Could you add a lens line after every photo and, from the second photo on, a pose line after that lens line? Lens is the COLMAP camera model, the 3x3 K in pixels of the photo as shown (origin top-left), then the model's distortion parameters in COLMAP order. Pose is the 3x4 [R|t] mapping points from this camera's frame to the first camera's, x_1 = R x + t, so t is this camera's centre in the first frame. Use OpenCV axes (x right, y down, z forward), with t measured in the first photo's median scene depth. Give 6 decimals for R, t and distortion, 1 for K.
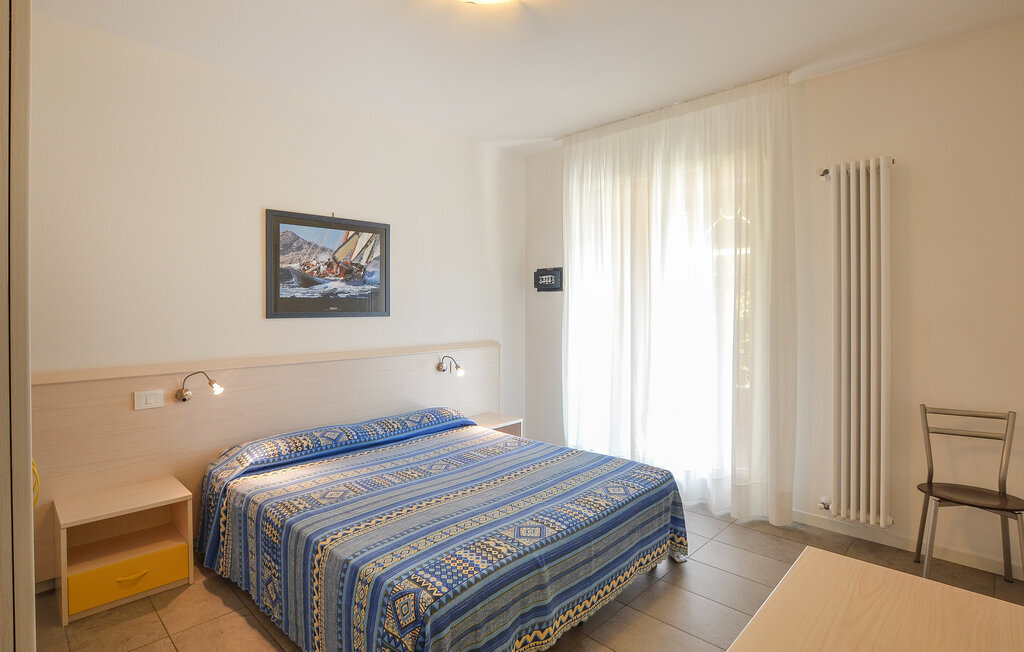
lens RADIAL K [[507.6, 0, 511.6], [0, 507.6, 318.6], [0, 0, 1]] dist [-0.034718, -0.000124]
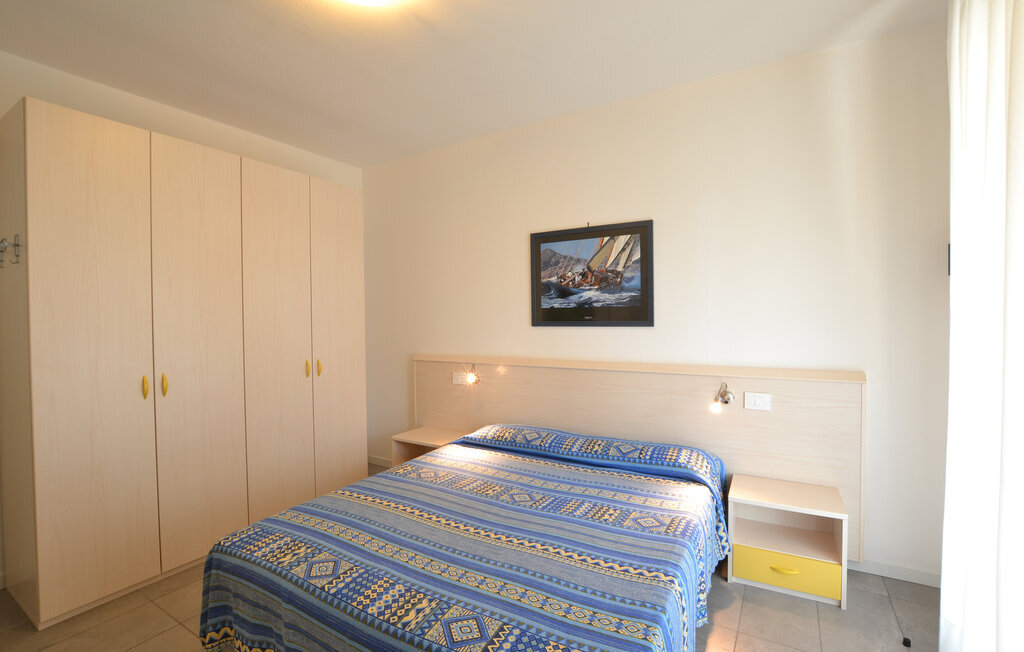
lens RADIAL K [[456.7, 0, 512.6], [0, 456.7, 328.1], [0, 0, 1]] dist [-0.030138, -0.000829]
pose [[0.232912, 0.022832, -0.972230, 0.511343], [-0.015637, 0.999683, 0.019731, -0.015186], [0.972372, 0.010607, 0.233195, 0.658052]]
